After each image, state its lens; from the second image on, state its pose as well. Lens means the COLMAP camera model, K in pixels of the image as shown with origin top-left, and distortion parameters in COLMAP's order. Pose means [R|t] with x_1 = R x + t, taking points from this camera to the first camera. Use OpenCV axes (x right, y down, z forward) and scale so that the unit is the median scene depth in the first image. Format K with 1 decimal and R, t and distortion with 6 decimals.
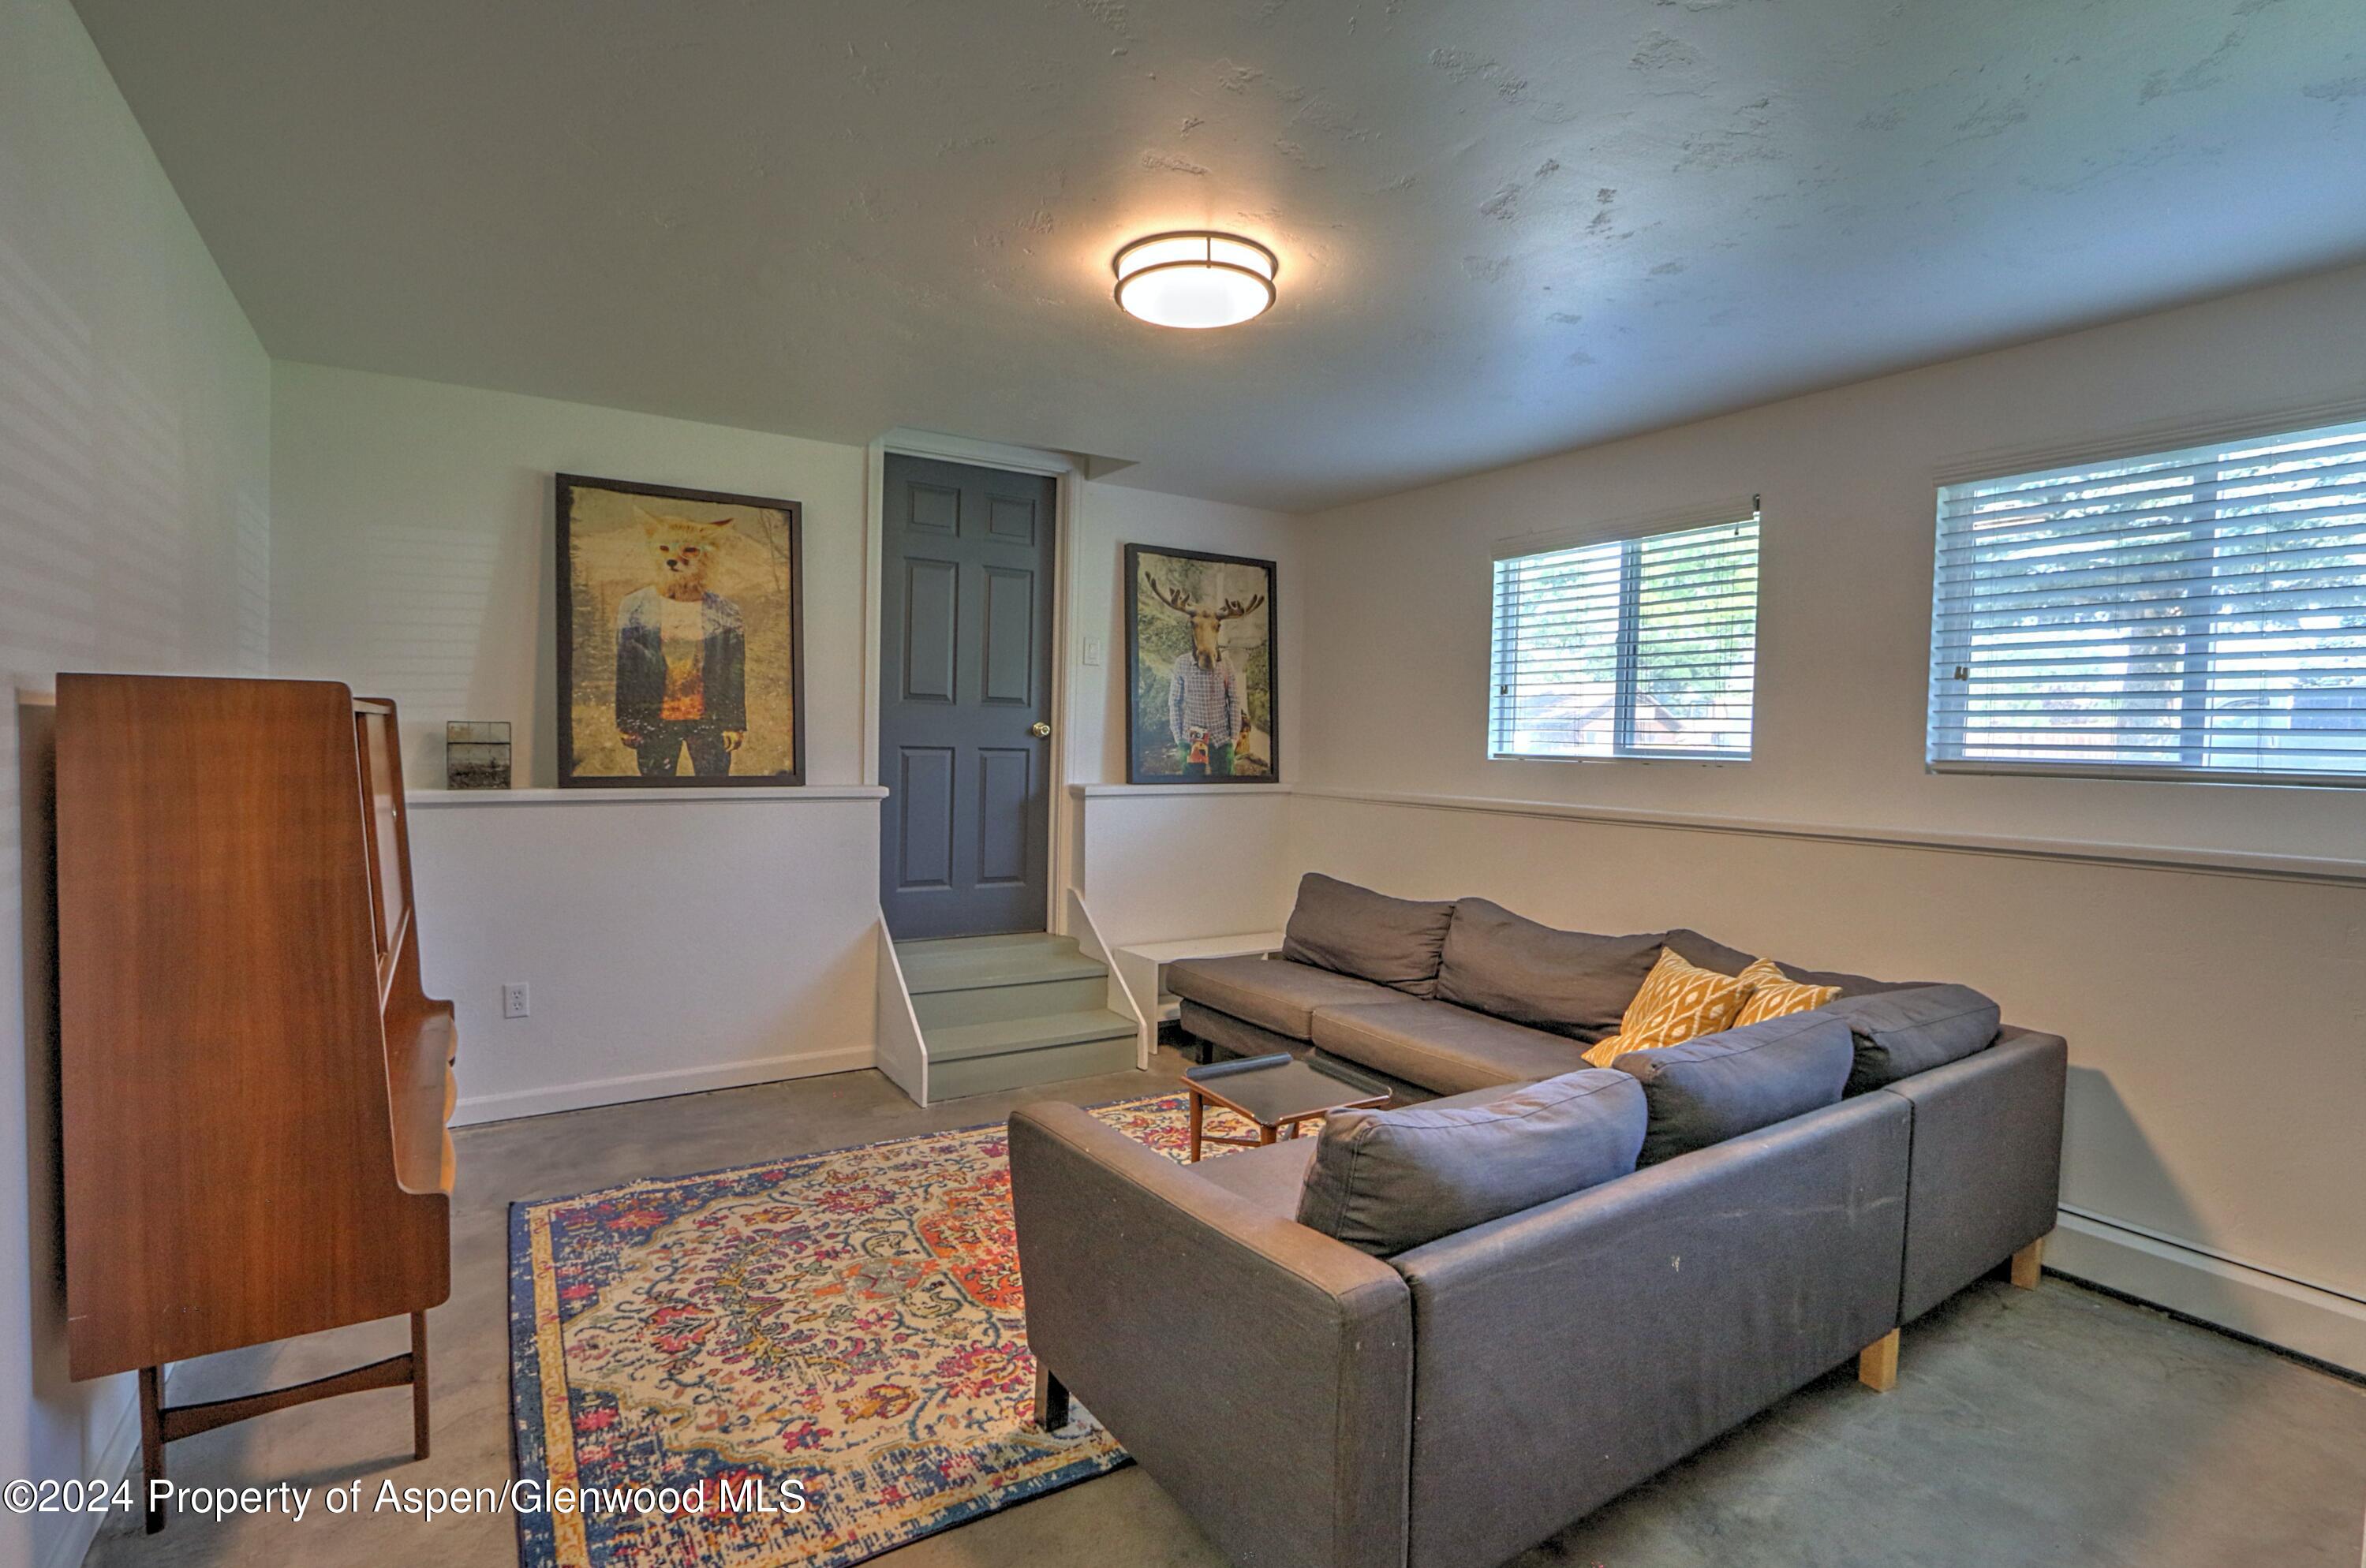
lens RADIAL K [[1100.7, 0, 1180.0], [0, 1100.7, 775.6], [0, 0, 1]] dist [-0.022450, 0.005116]
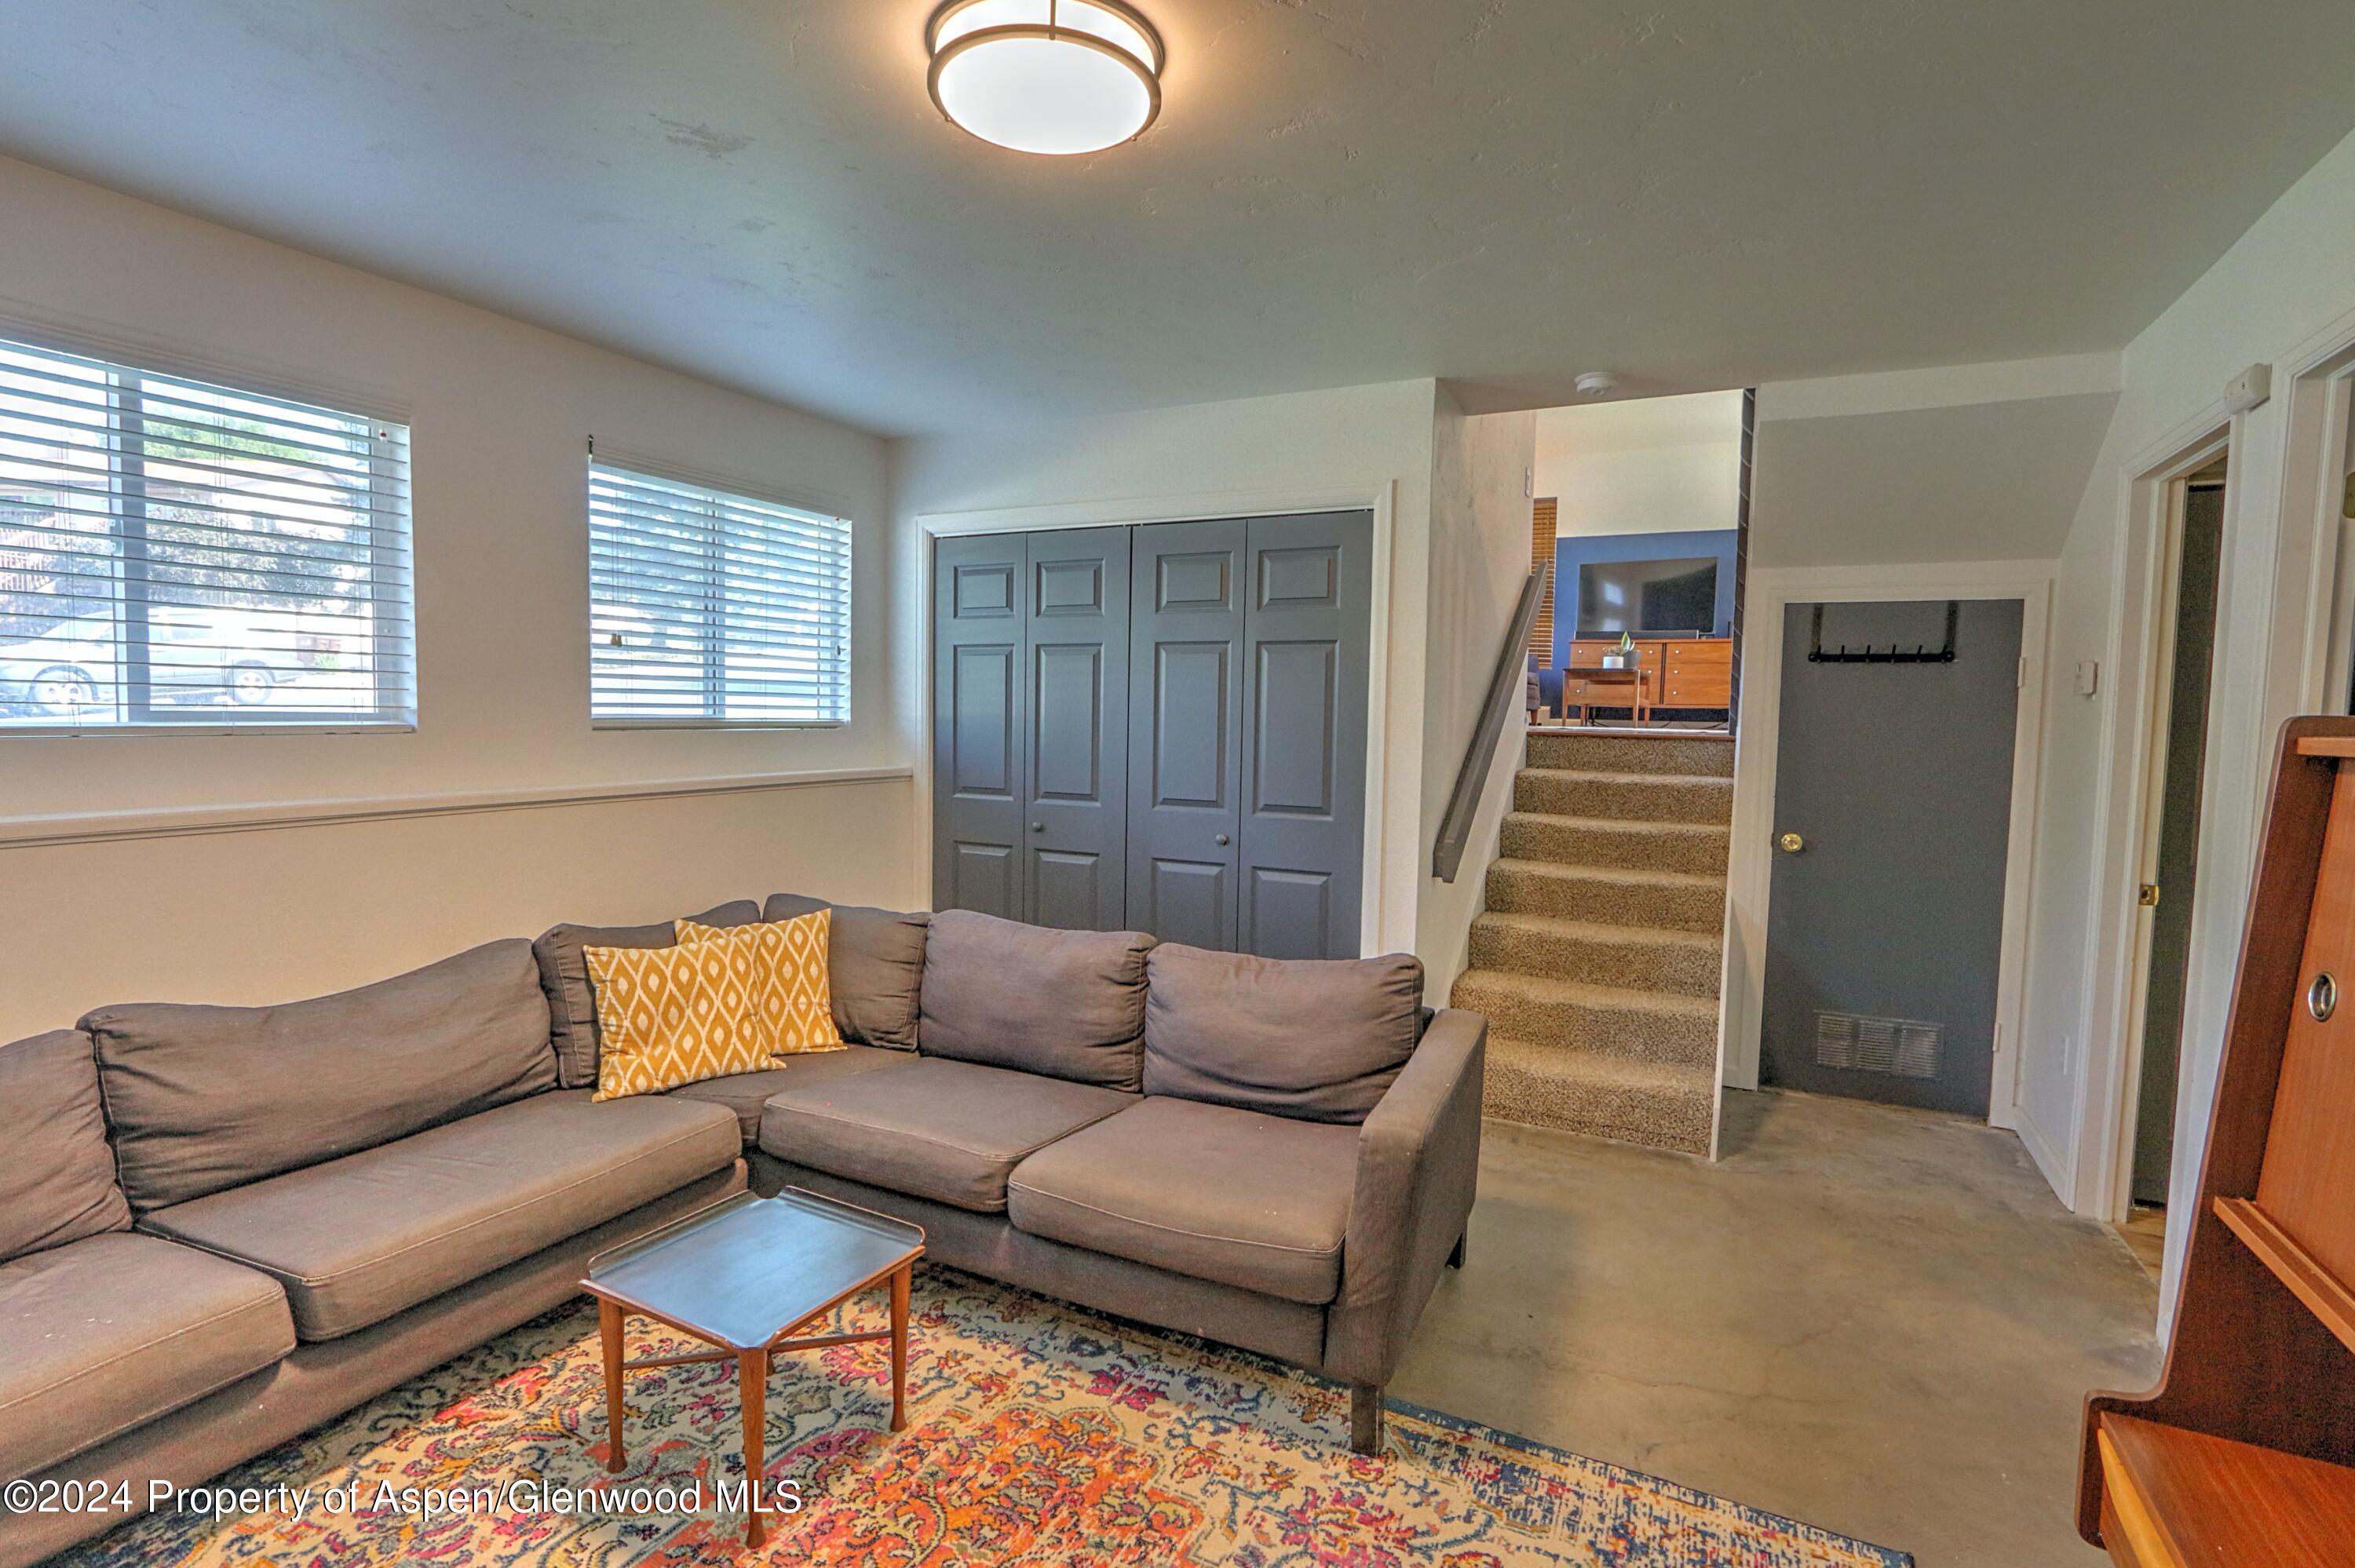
lens RADIAL K [[1095.6, 0, 1174.6], [0, 1095.6, 775.7], [0, 0, 1]] dist [-0.022450, 0.005116]
pose [[-0.494781, -0.080874, 0.865246, -0.859298], [0.001579, 0.995575, 0.093958, -0.094177], [-0.869016, 0.047855, -0.492464, 1.676014]]
